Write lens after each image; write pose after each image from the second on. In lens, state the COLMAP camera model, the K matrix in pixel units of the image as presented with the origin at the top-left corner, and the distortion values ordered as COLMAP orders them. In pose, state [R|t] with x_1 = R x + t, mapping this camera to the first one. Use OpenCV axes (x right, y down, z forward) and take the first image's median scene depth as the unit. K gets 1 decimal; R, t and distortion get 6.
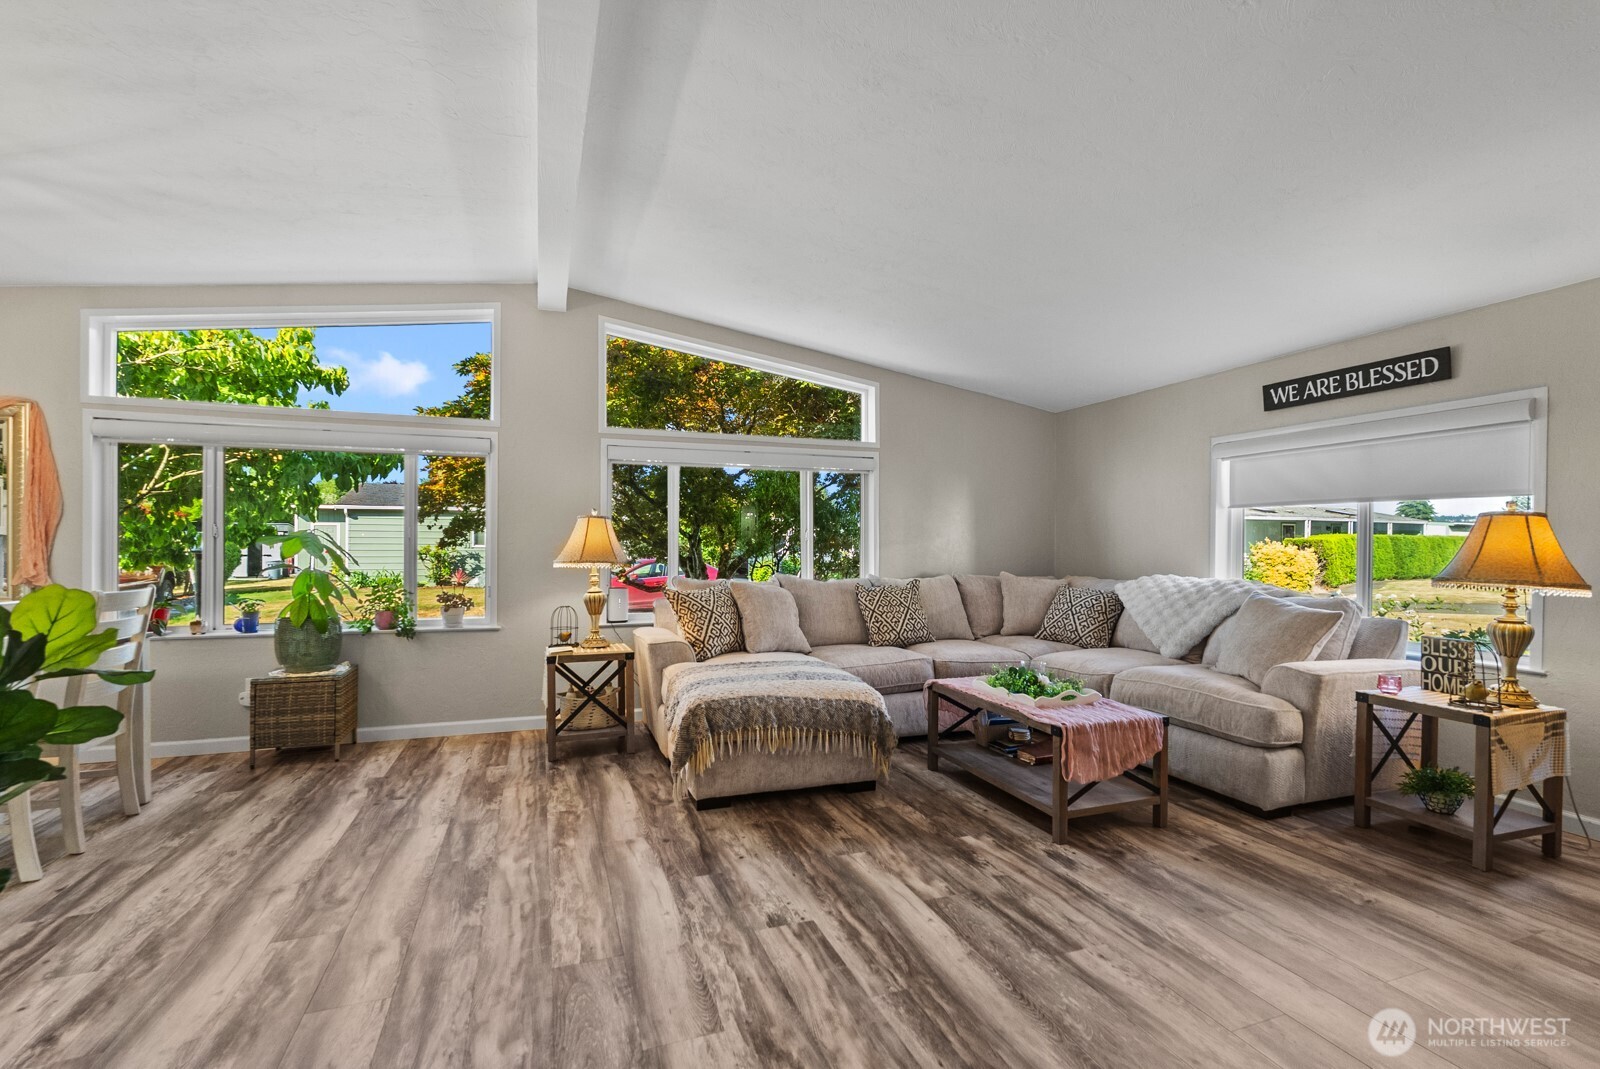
lens RADIAL K [[708.4, 0, 804.2], [0, 708.4, 541.7], [0, 0, 1]] dist [-0.004587, -0.000153]
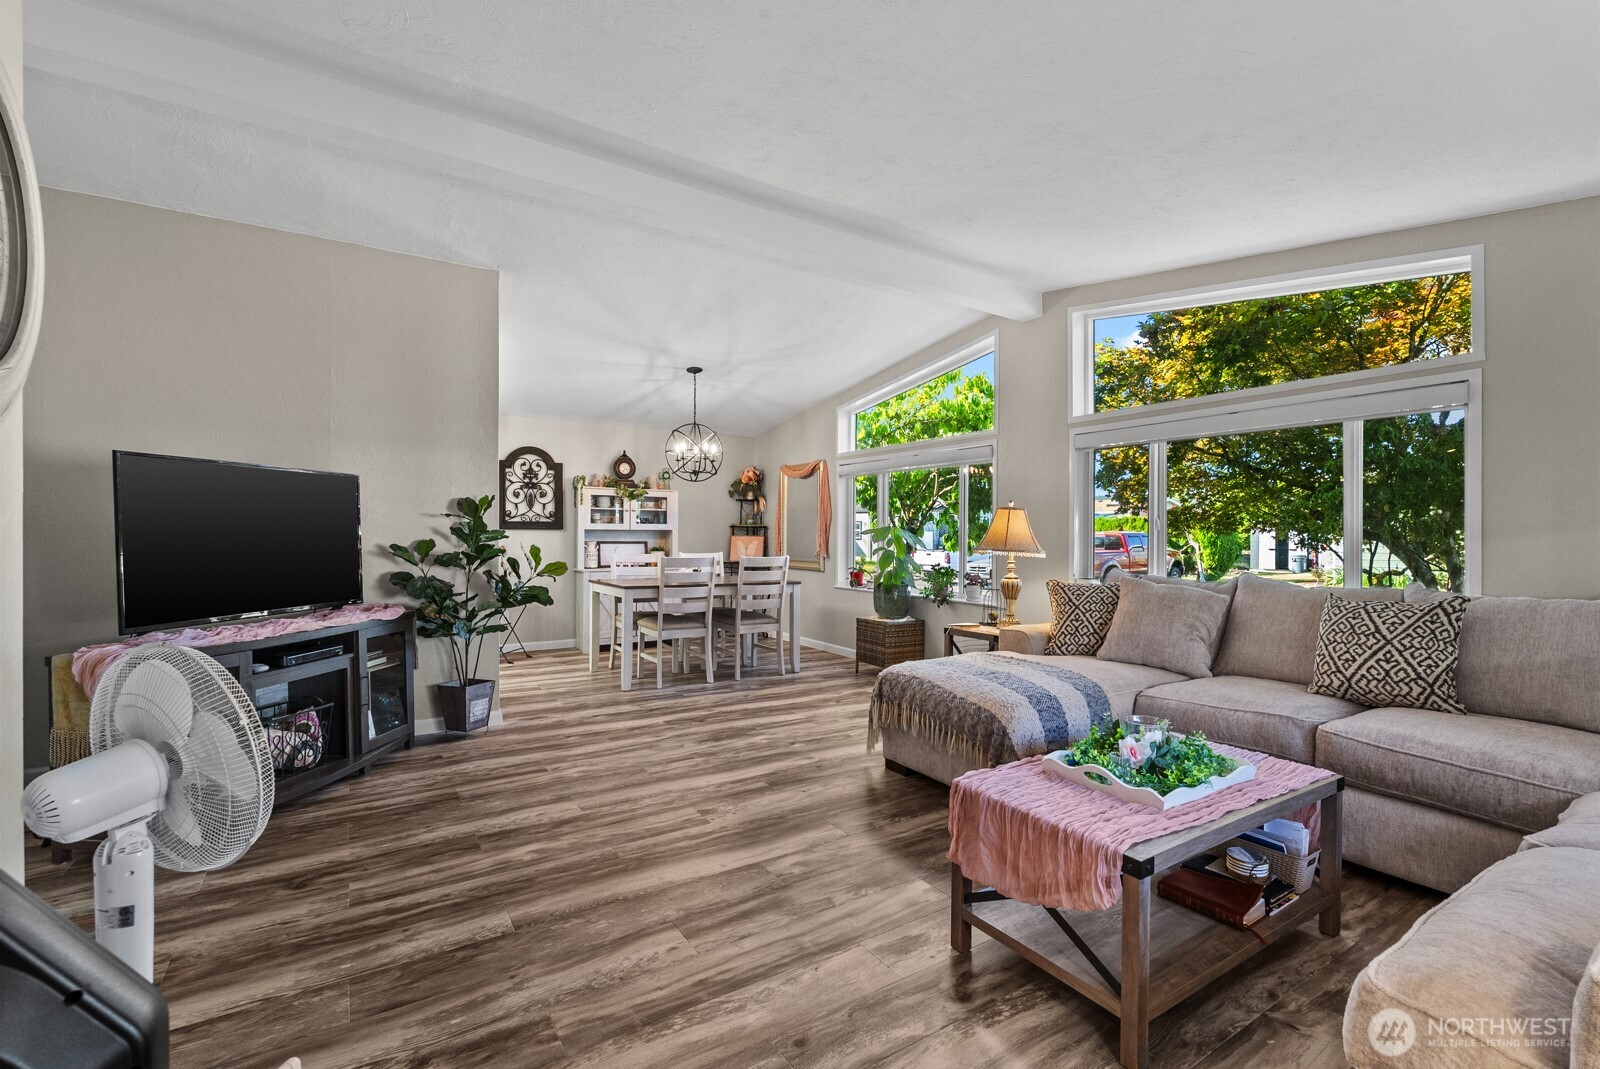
lens RADIAL K [[708.4, 0, 804.2], [0, 708.4, 541.7], [0, 0, 1]] dist [-0.004587, -0.000153]
pose [[0.218274, 0.005611, -0.975871, 1.045307], [0.000329, 0.999983, 0.005823, 0.016066], [0.975888, -0.001592, 0.218268, 0.716052]]
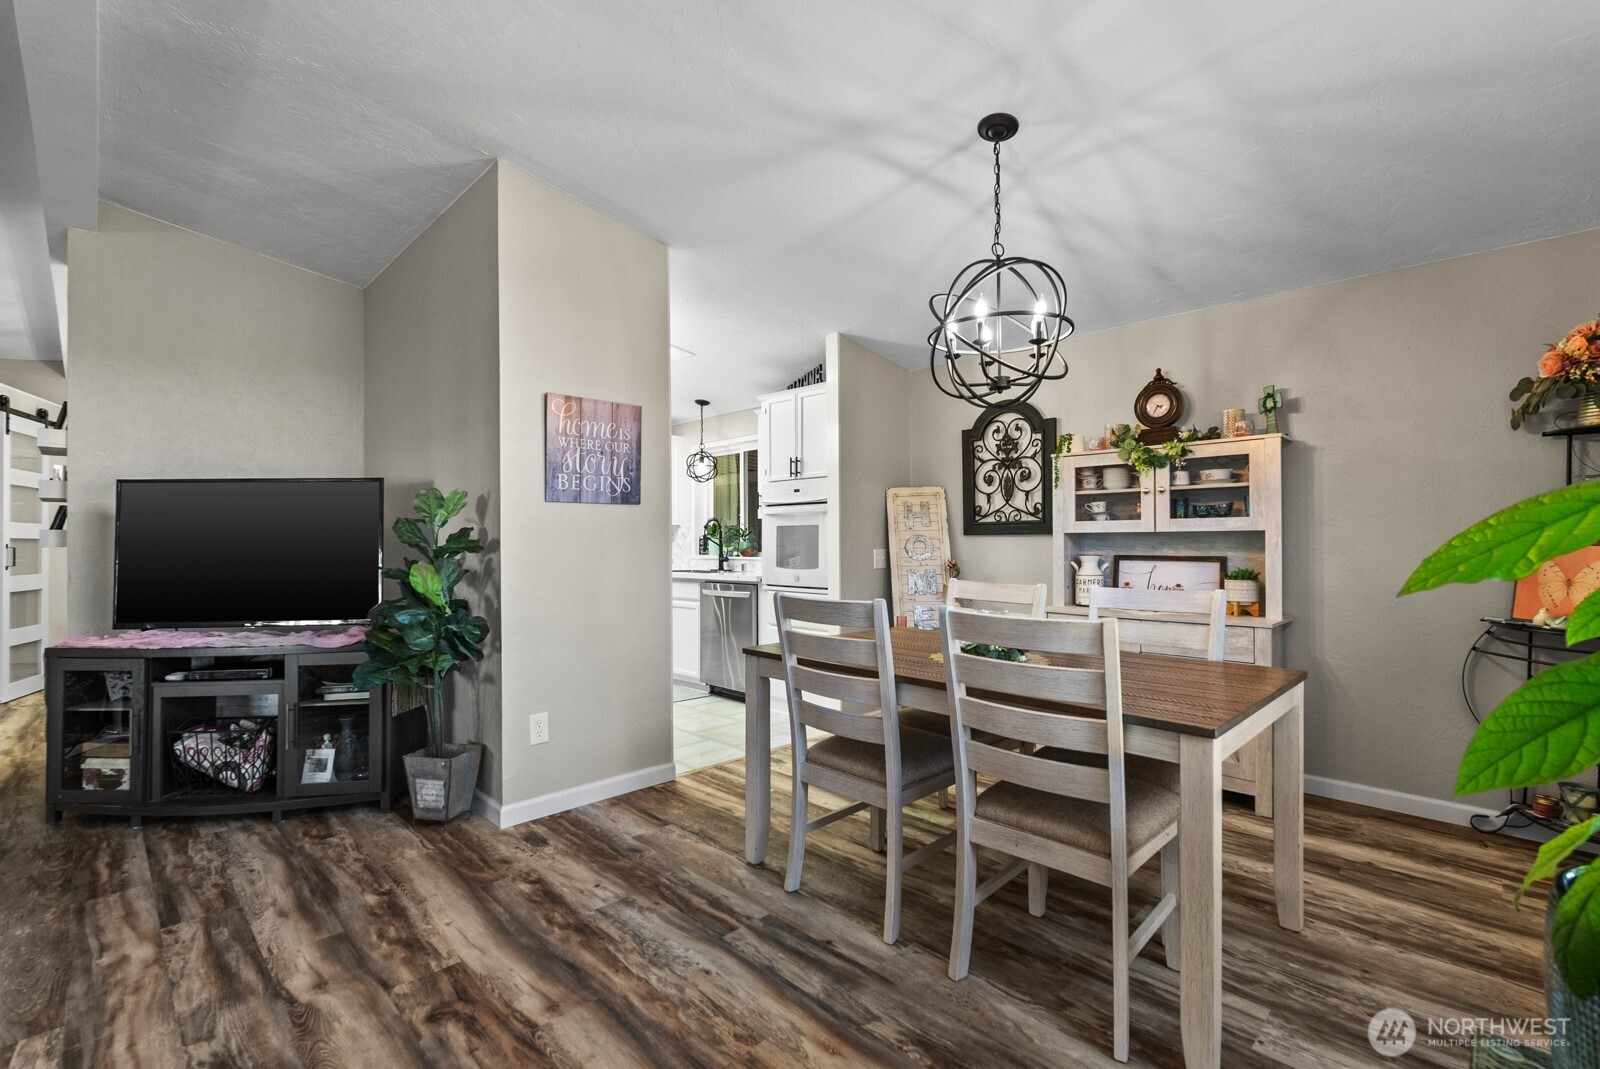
lens RADIAL K [[708.4, 0, 804.2], [0, 708.4, 541.7], [0, 0, 1]] dist [-0.004587, -0.000153]
pose [[-0.907552, -0.001316, -0.419937, -0.581688], [0.001587, 0.999977, -0.006562, 0.011825], [0.419937, -0.006622, -0.907529, 1.541145]]
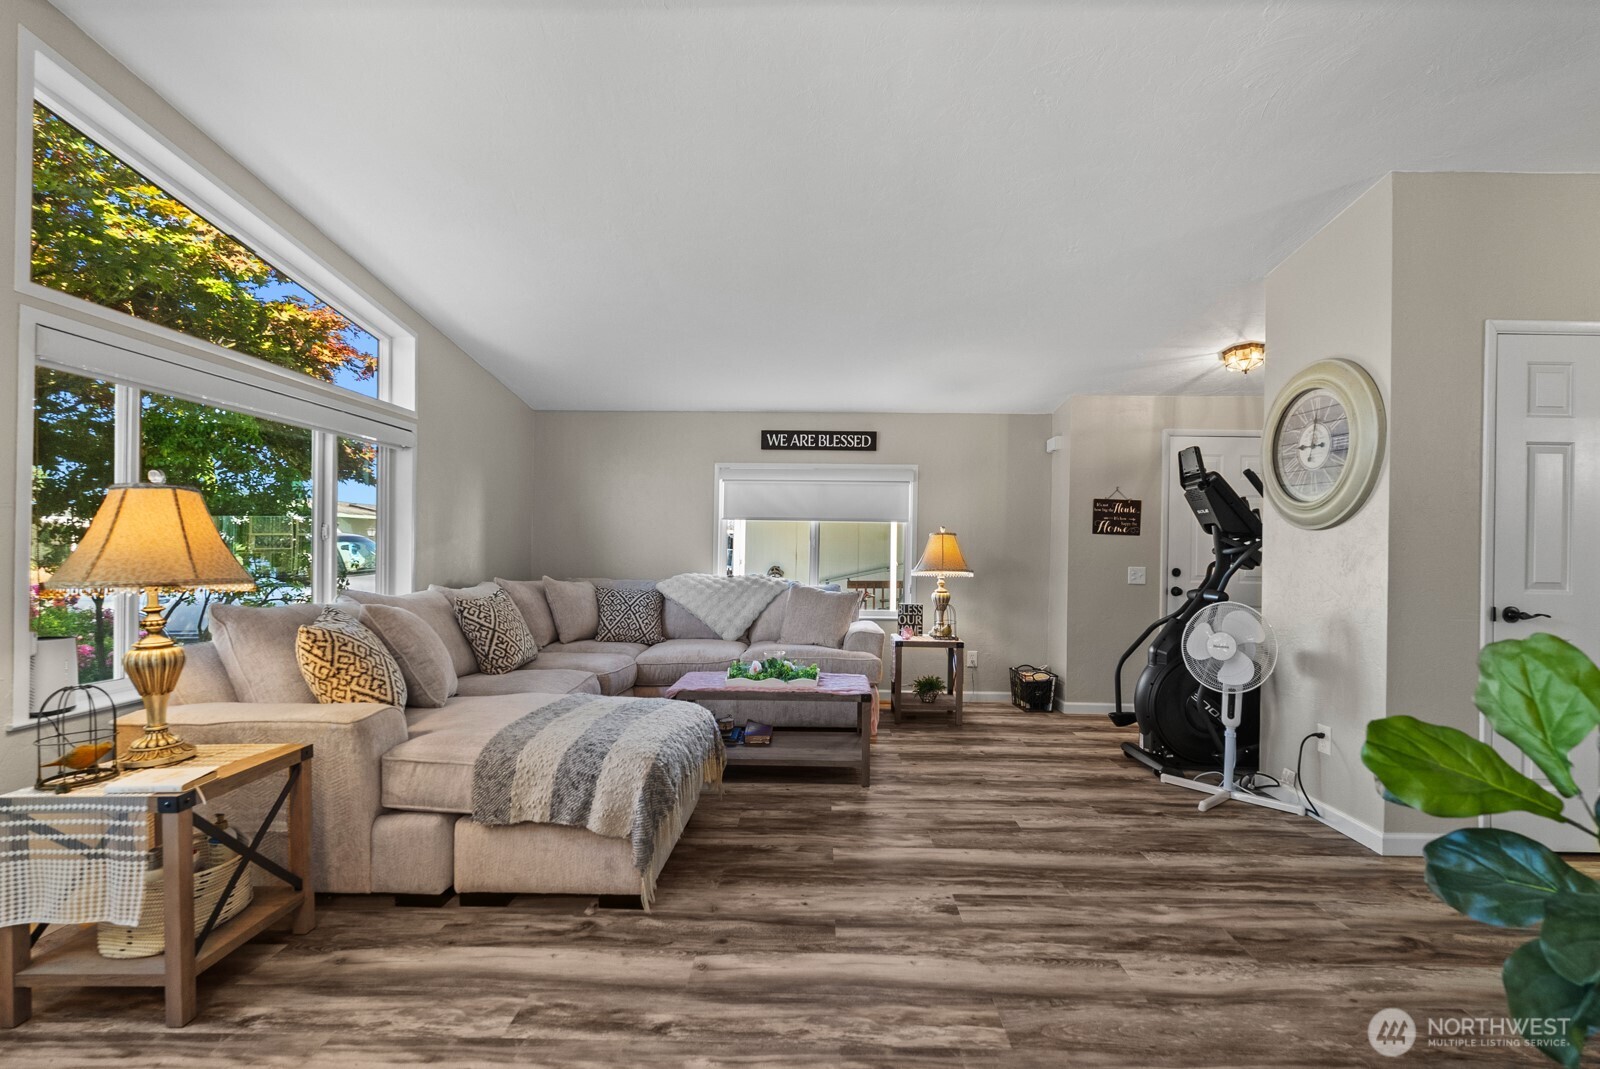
lens RADIAL K [[709.2, 0, 806.2], [0, 709.2, 553.0], [0, 0, 1]] dist [-0.002910, -0.000275]
pose [[0.369198, -0.002583, 0.929347, -0.883766], [-0.014055, 0.999866, 0.008362, -0.000382], [-0.929245, -0.016149, 0.369112, 0.656978]]
